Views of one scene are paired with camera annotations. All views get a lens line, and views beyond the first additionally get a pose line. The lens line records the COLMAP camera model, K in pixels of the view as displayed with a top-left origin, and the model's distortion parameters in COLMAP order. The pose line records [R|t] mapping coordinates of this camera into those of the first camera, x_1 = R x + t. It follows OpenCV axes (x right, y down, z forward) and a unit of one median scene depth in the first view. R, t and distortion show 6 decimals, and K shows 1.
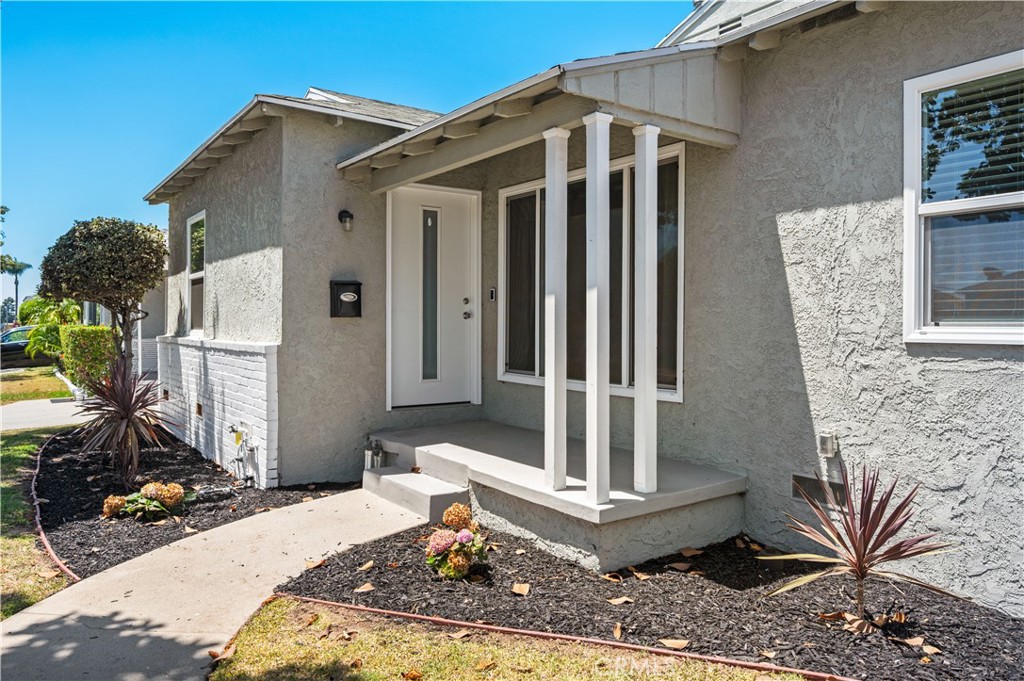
lens RADIAL K [[720.5, 0, 517.8], [0, 720.5, 318.1], [0, 0, 1]] dist [0.000214, -0.000573]
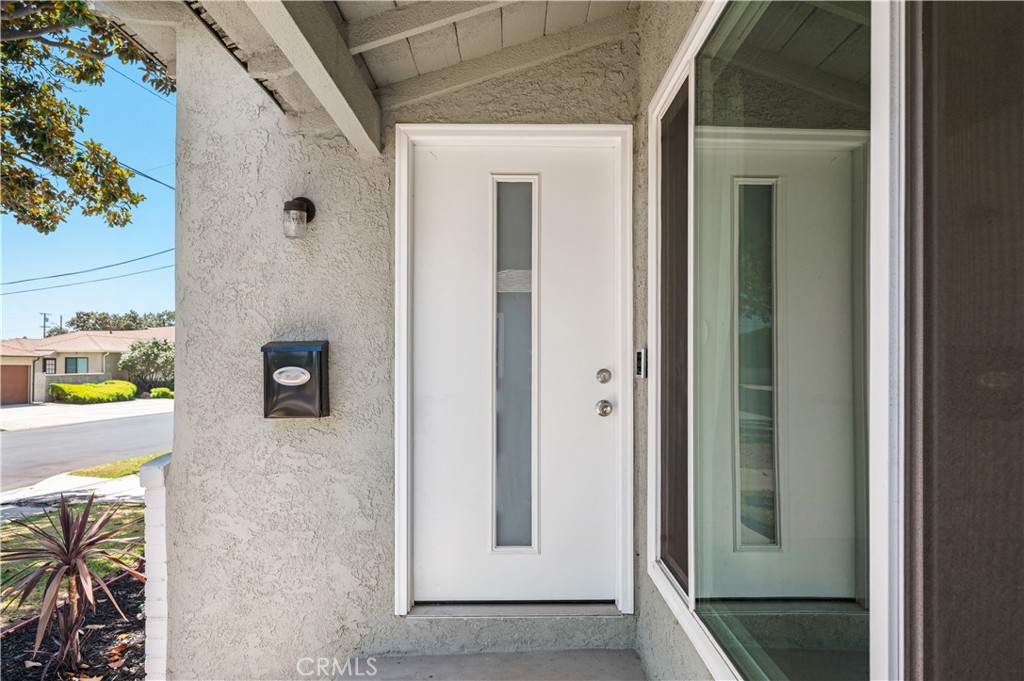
lens RADIAL K [[651.9, 0, 516.9], [0, 651.9, 347.5], [0, 0, 1]] dist [-0.001512, -0.002133]
pose [[0.823407, -0.010685, -0.567350, 0.144562], [0.005714, 0.999928, -0.010540, -0.046820], [0.567422, 0.005437, 0.823409, 0.800507]]
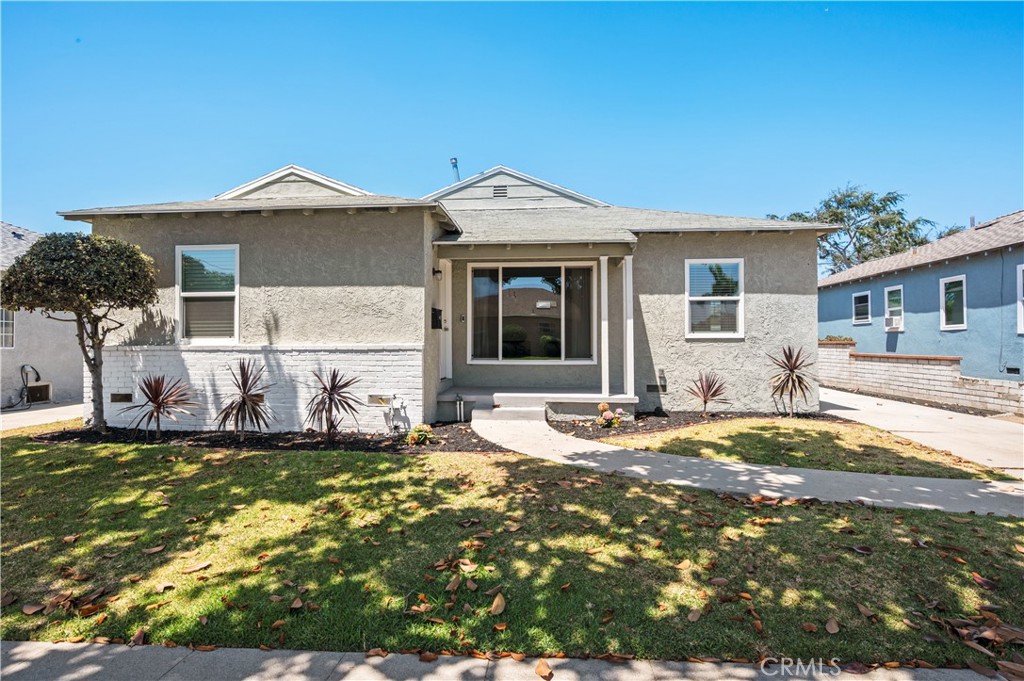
lens RADIAL K [[526.2, 0, 510.1], [0, 526.2, 337.1], [0, 0, 1]] dist [-0.002199, 0.001358]
pose [[0.647355, 0.003563, 0.762181, -1.218704], [-0.001344, 0.999993, -0.003533, 0.025303], [-0.762188, 0.001263, 0.647355, 0.035257]]
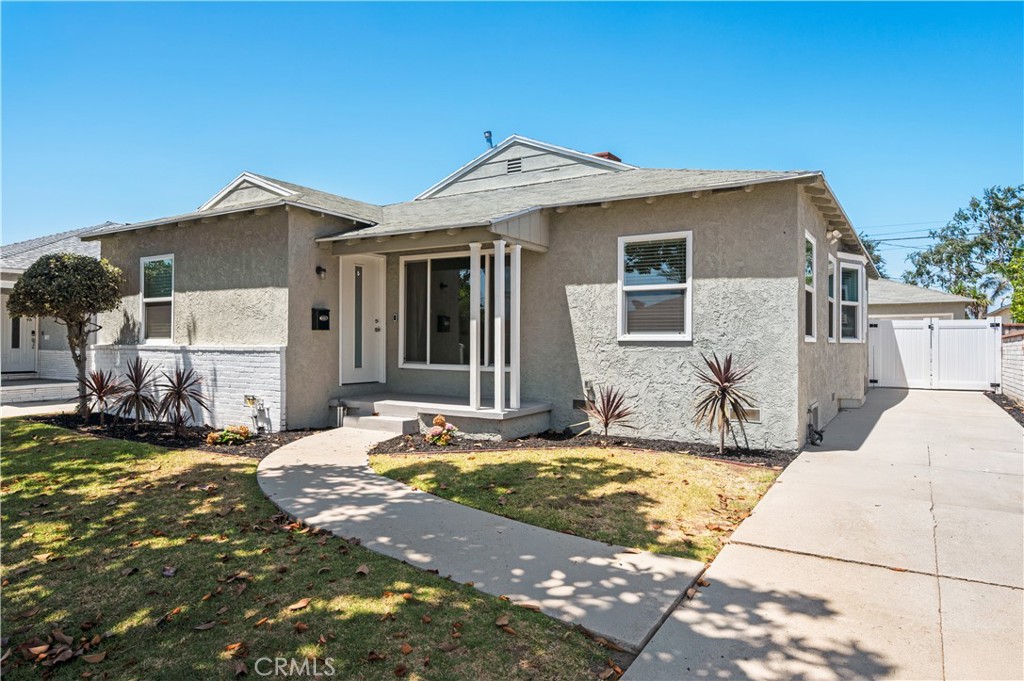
lens RADIAL K [[651.9, 0, 516.0], [0, 651.9, 337.5], [0, 0, 1]] dist [-0.001512, -0.002133]
pose [[0.921636, 0.002983, 0.388043, -0.452576], [-0.003700, 0.999993, 0.001101, 0.014124], [-0.388037, -0.002450, 0.921641, -0.645005]]
